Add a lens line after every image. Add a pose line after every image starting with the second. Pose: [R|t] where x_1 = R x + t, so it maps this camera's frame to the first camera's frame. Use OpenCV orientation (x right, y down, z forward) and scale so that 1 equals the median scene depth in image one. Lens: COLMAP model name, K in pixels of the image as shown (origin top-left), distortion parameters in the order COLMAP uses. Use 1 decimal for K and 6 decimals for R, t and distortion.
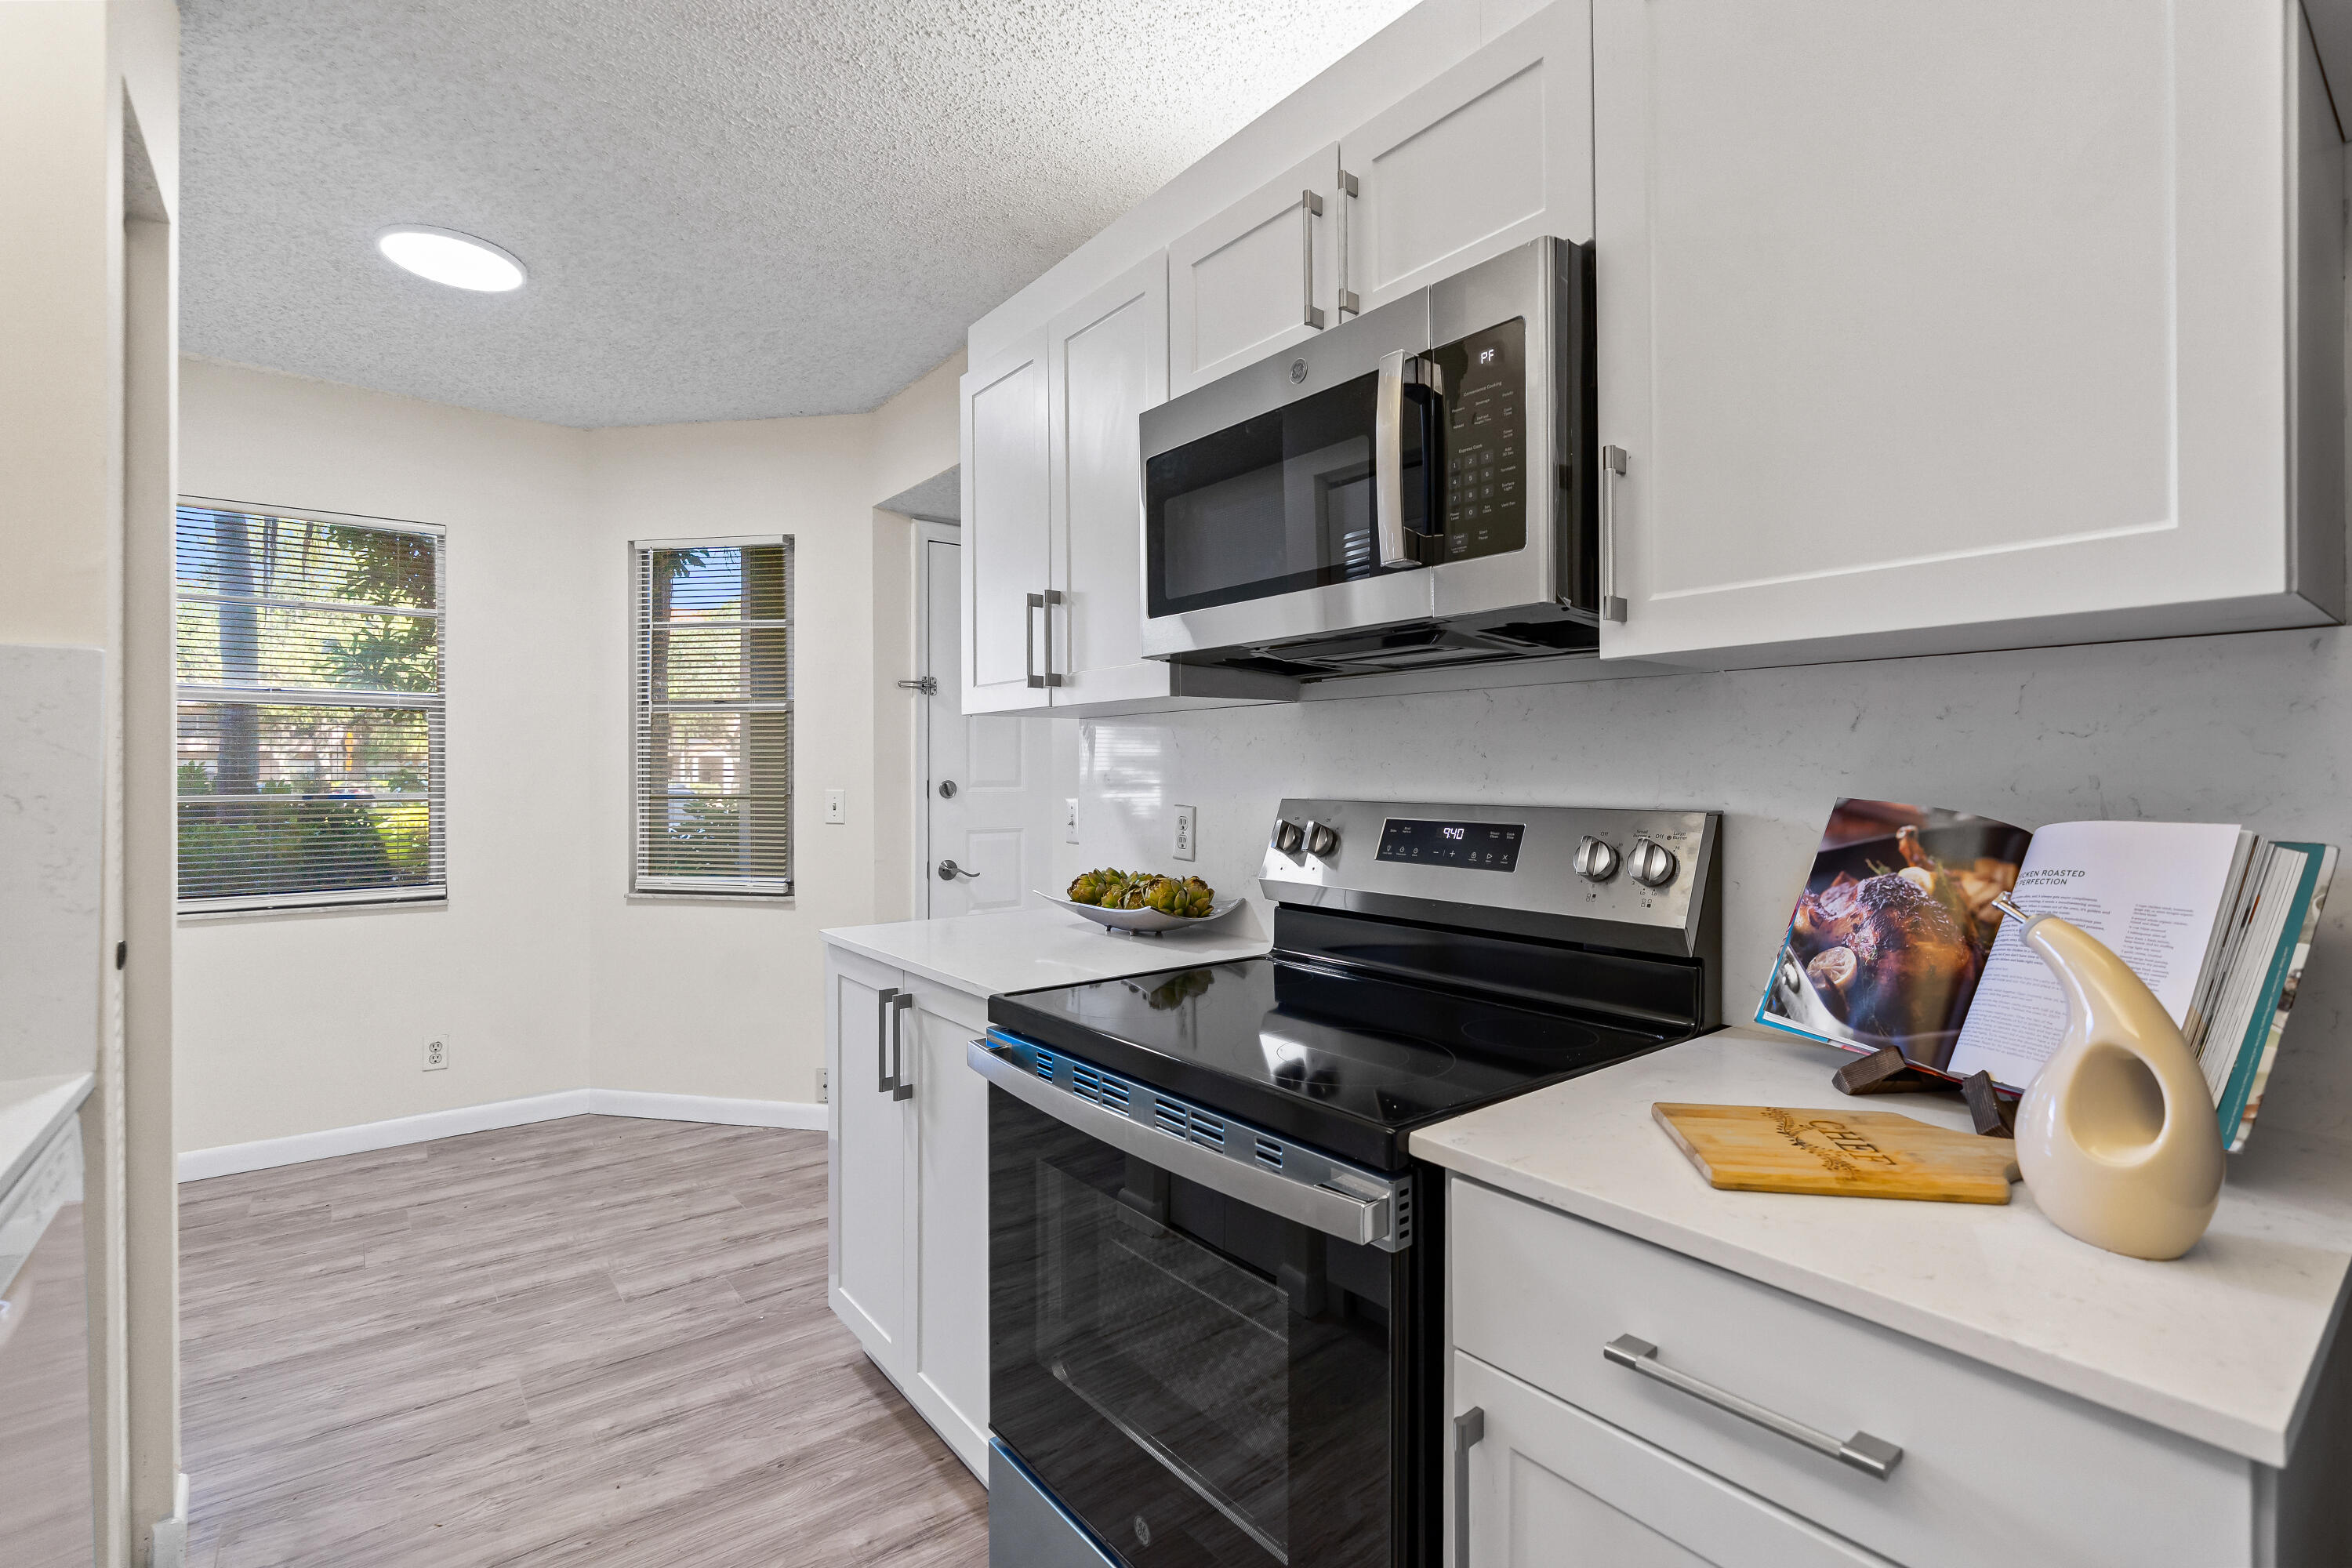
lens RADIAL K [[1060.9, 0, 1171.7], [0, 1060.9, 776.5], [0, 0, 1]] dist [-0.003502, 0.000734]
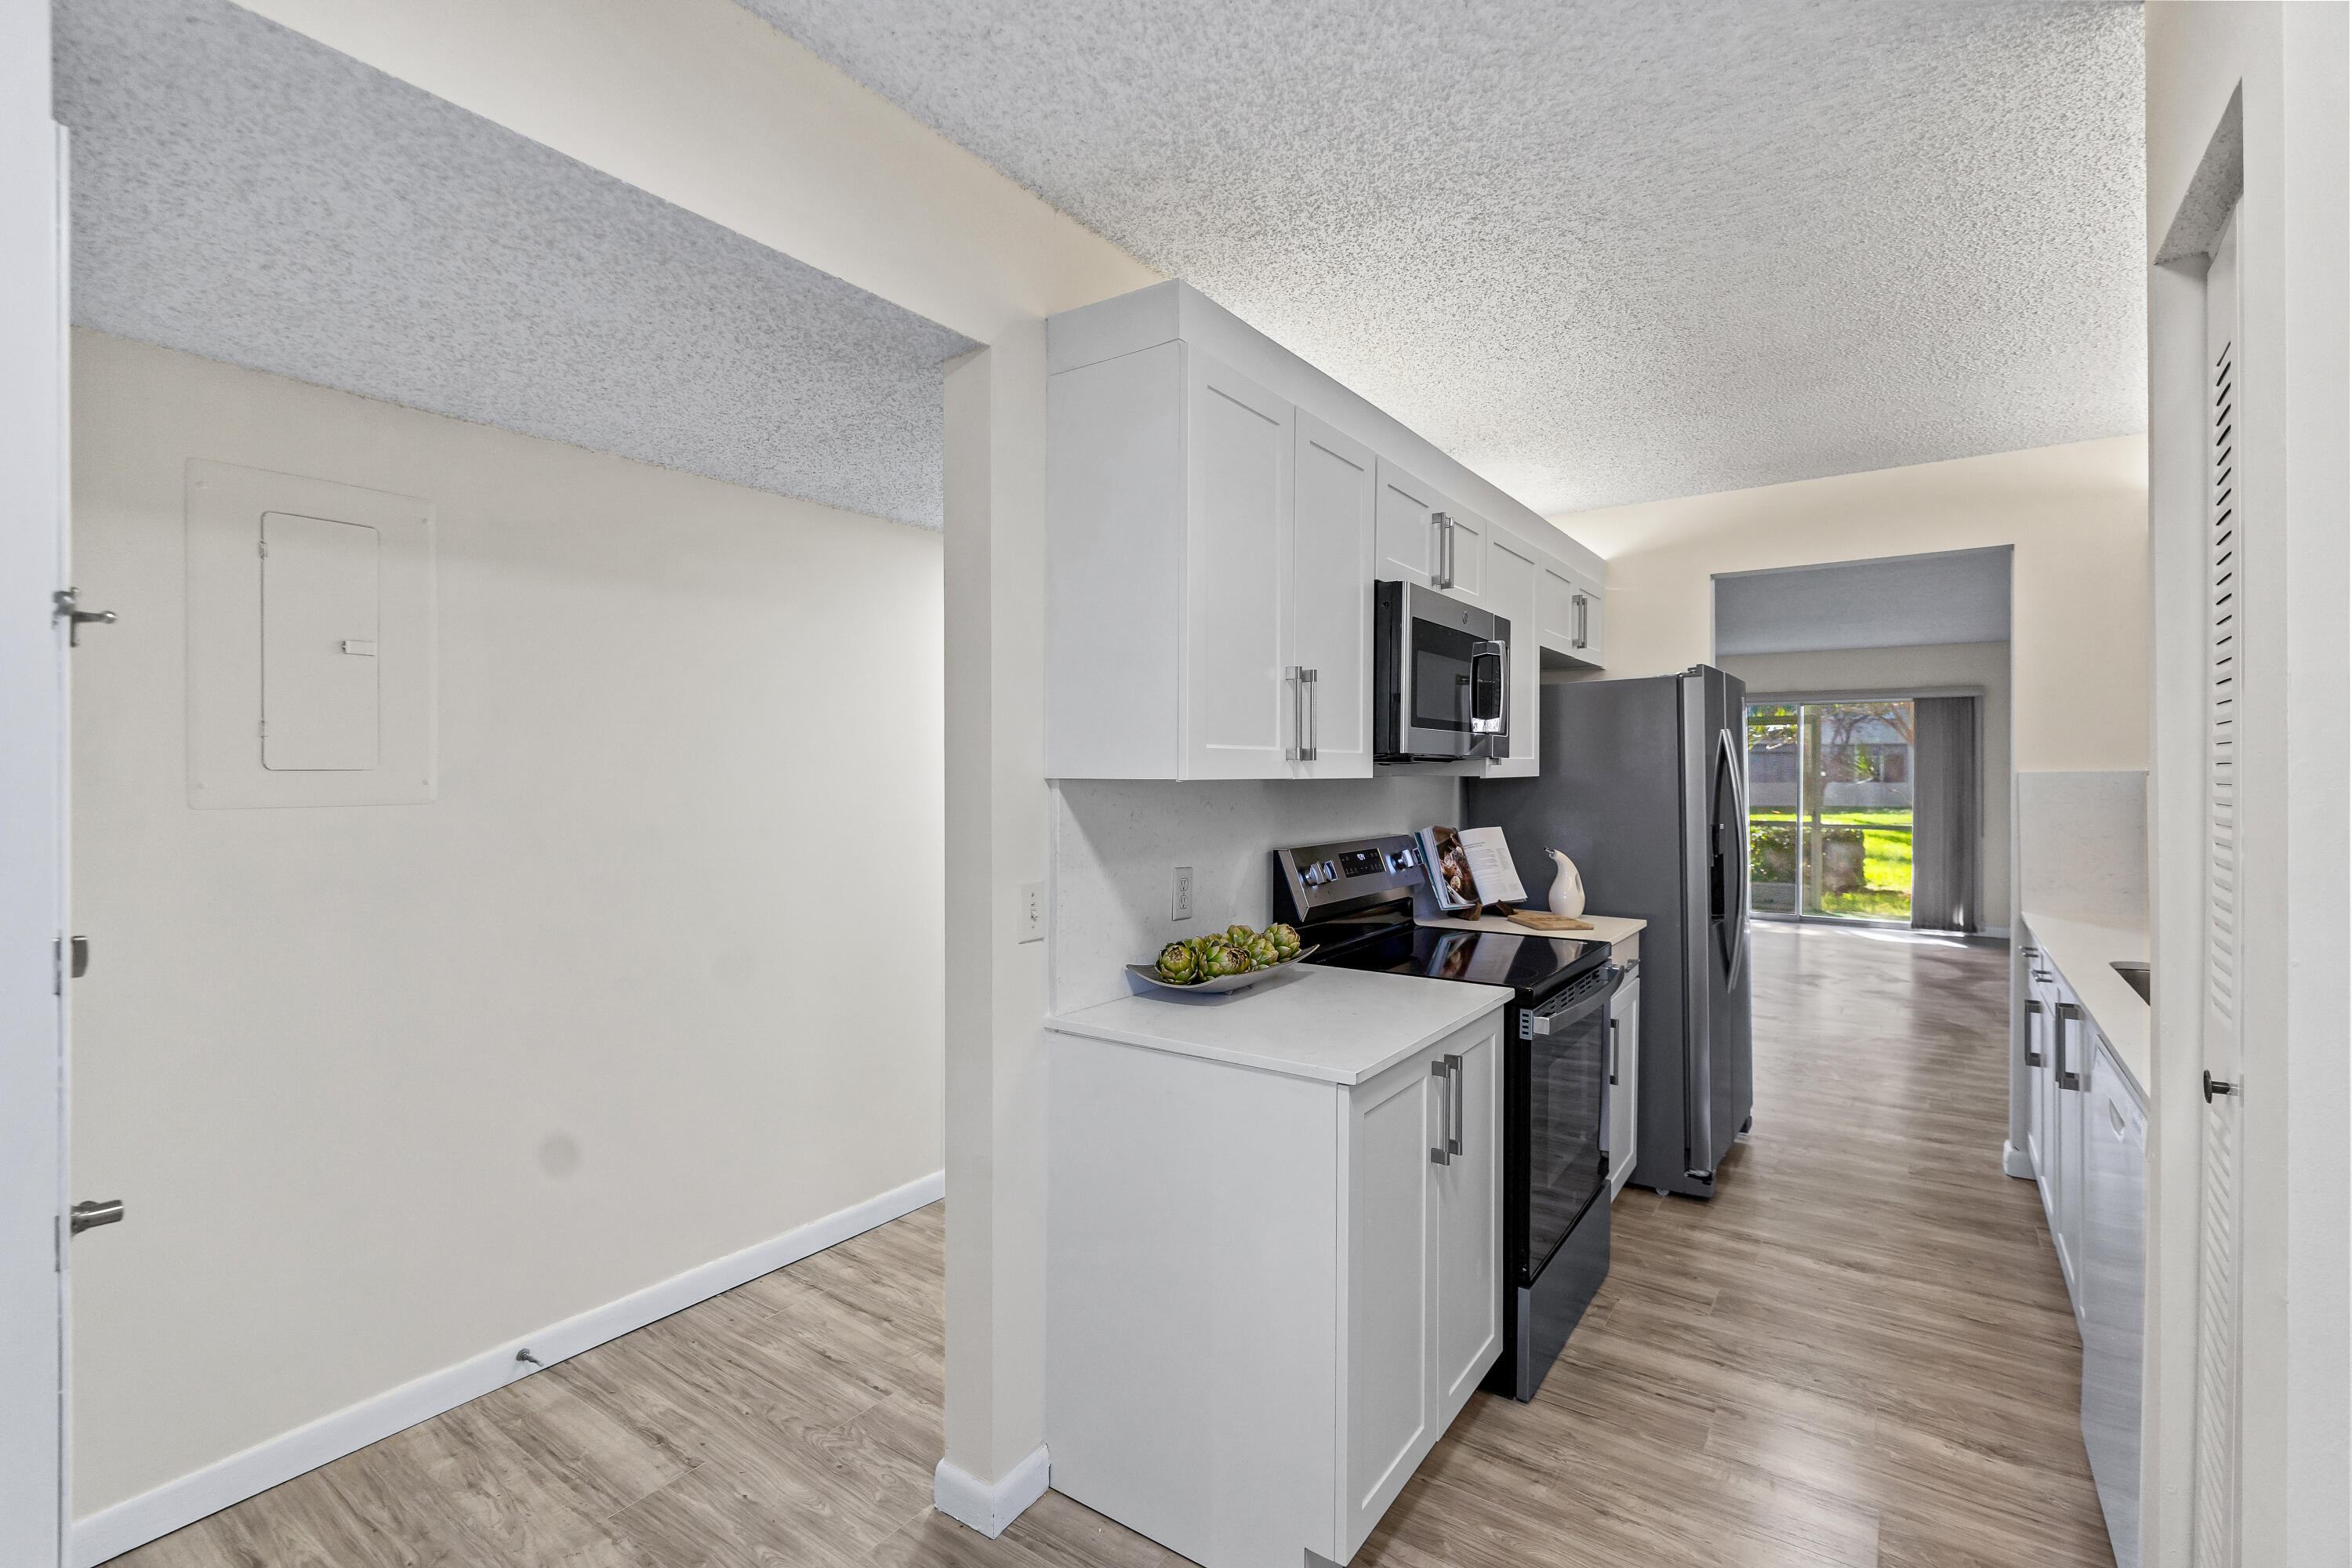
lens RADIAL K [[1058.0, 0, 1185.6], [0, 1058.0, 778.7], [0, 0, 1]] dist [-0.000601, 0.000542]
pose [[-0.300107, -0.006152, 0.953886, -0.795369], [0.002045, 0.999973, 0.007093, -0.054177], [-0.953903, 0.004079, -0.300086, 1.054237]]
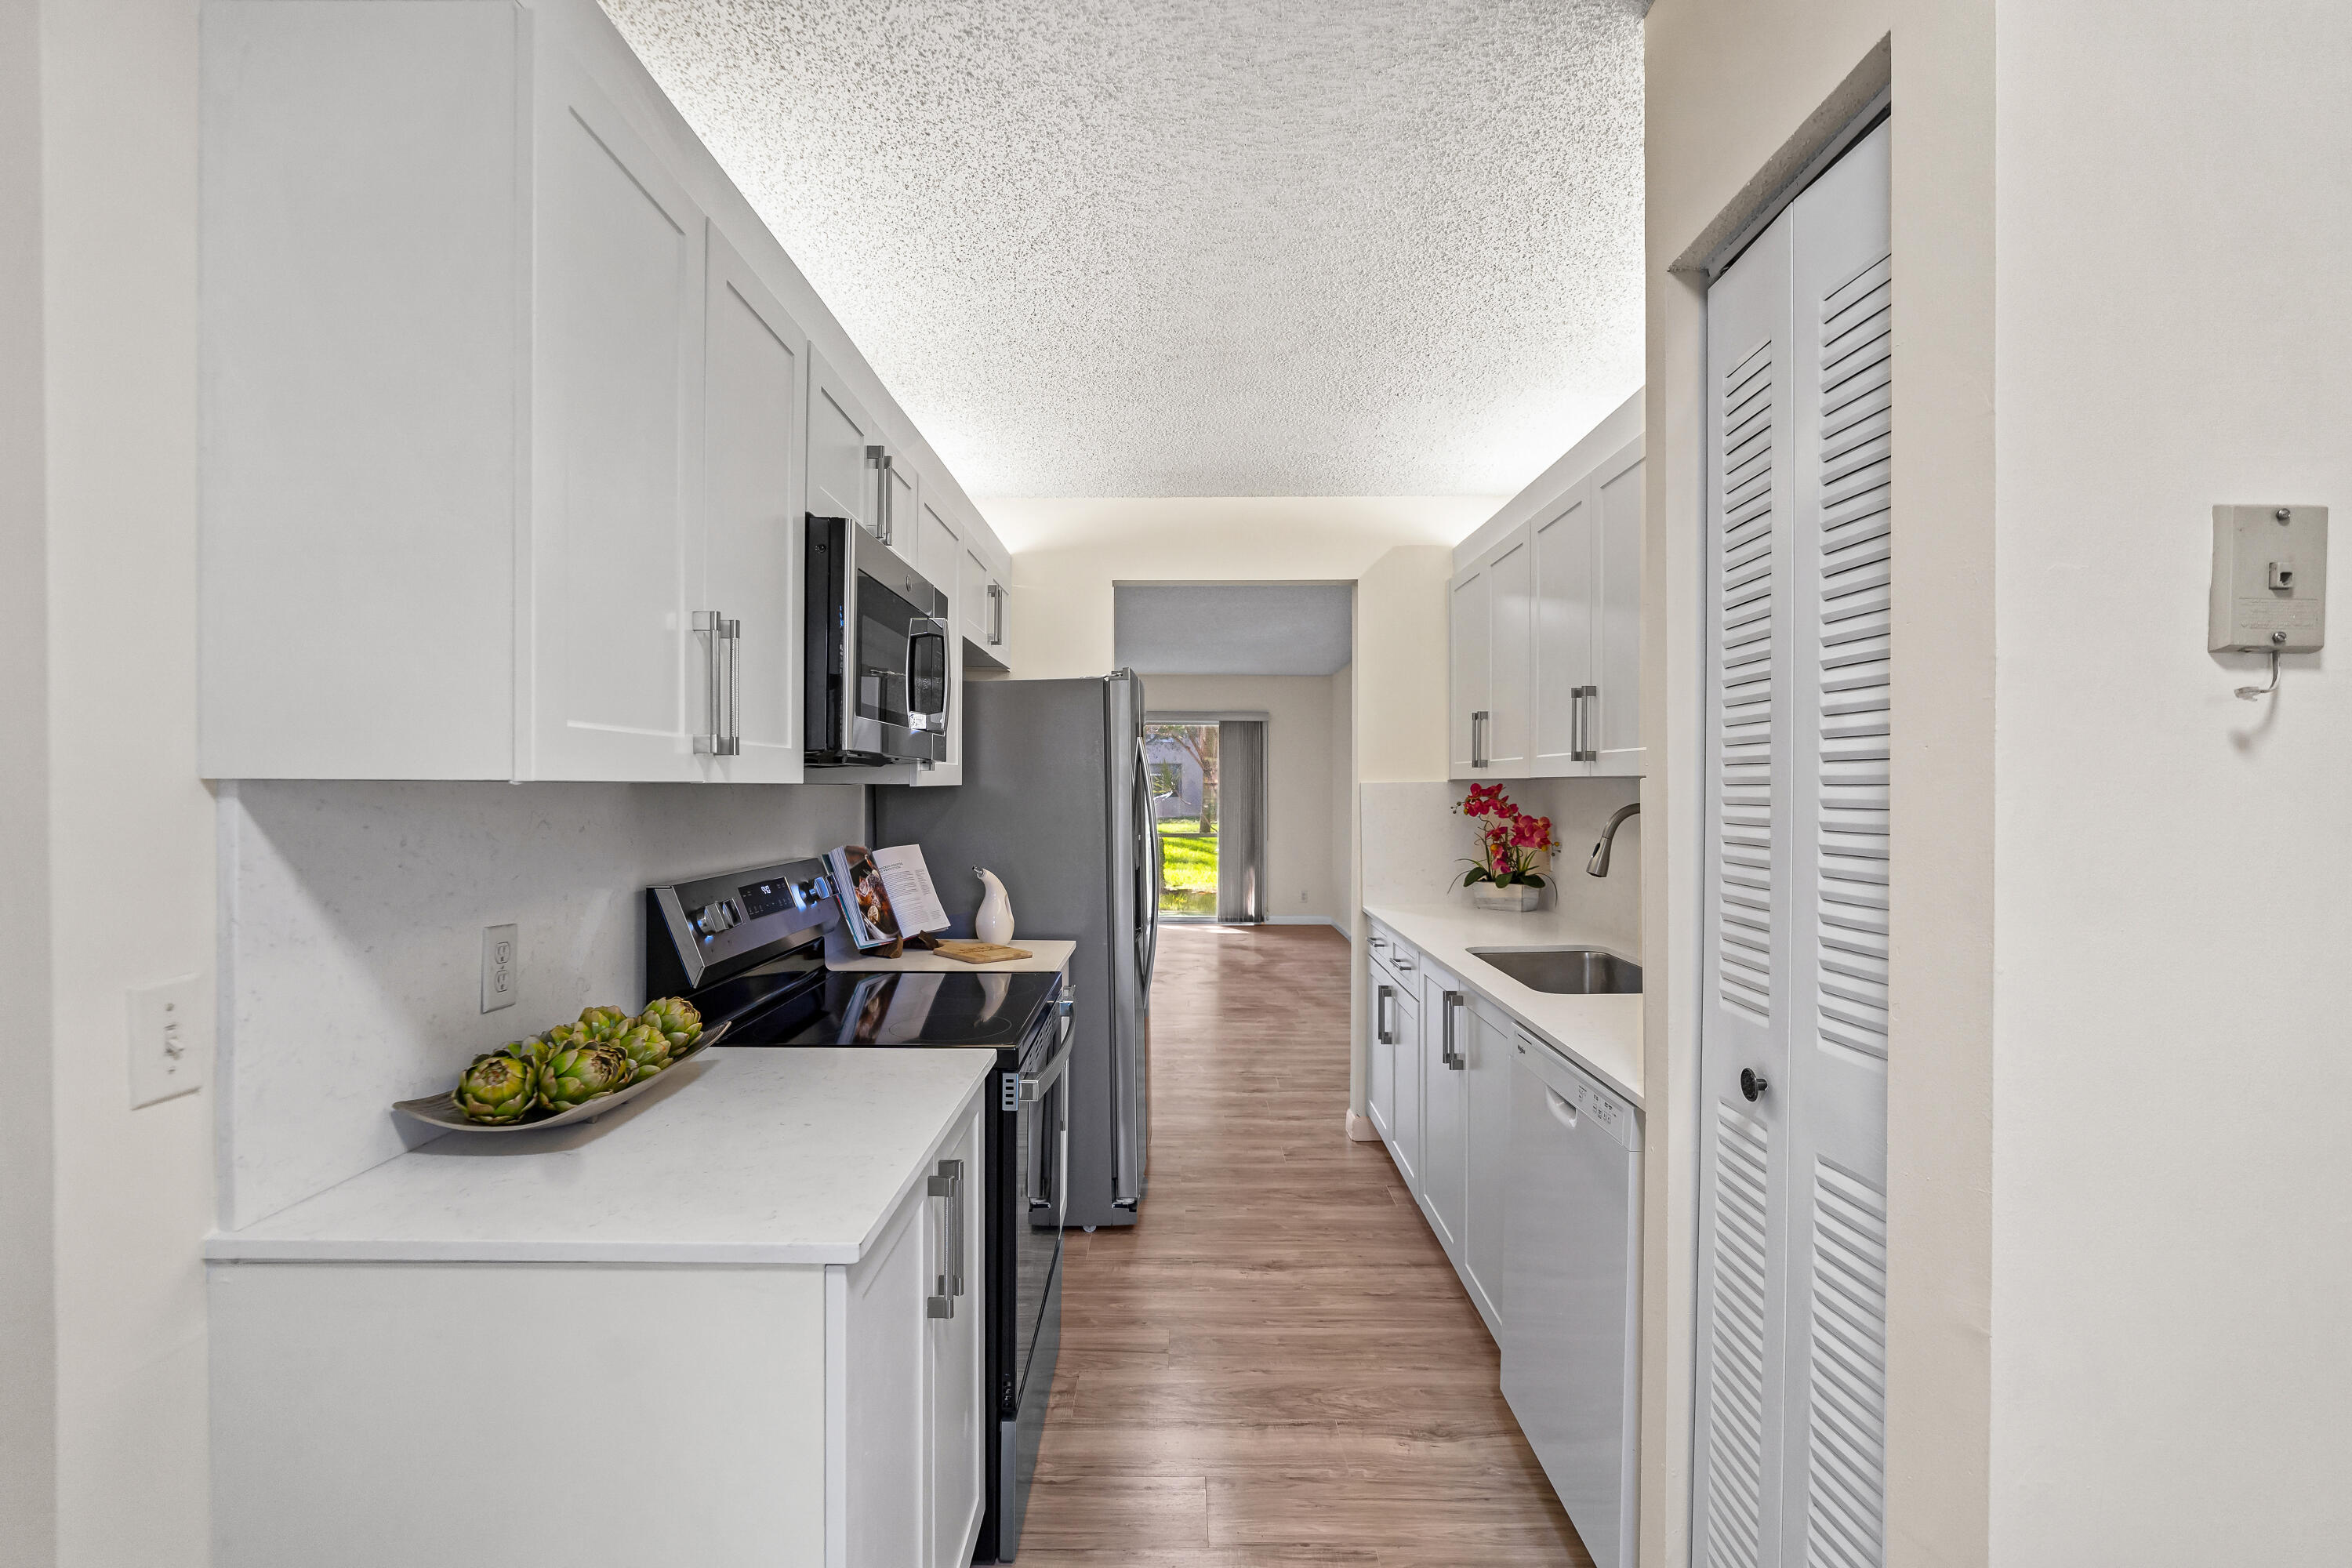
lens RADIAL K [[1073.2, 0, 1180.4], [0, 1073.2, 796.7], [0, 0, 1]] dist [-0.003502, 0.000287]
pose [[-0.789018, -0.006354, 0.614338, -0.584010], [0.000130, 0.999945, 0.010508, -0.046960], [-0.614371, 0.008371, -0.788973, 1.015301]]
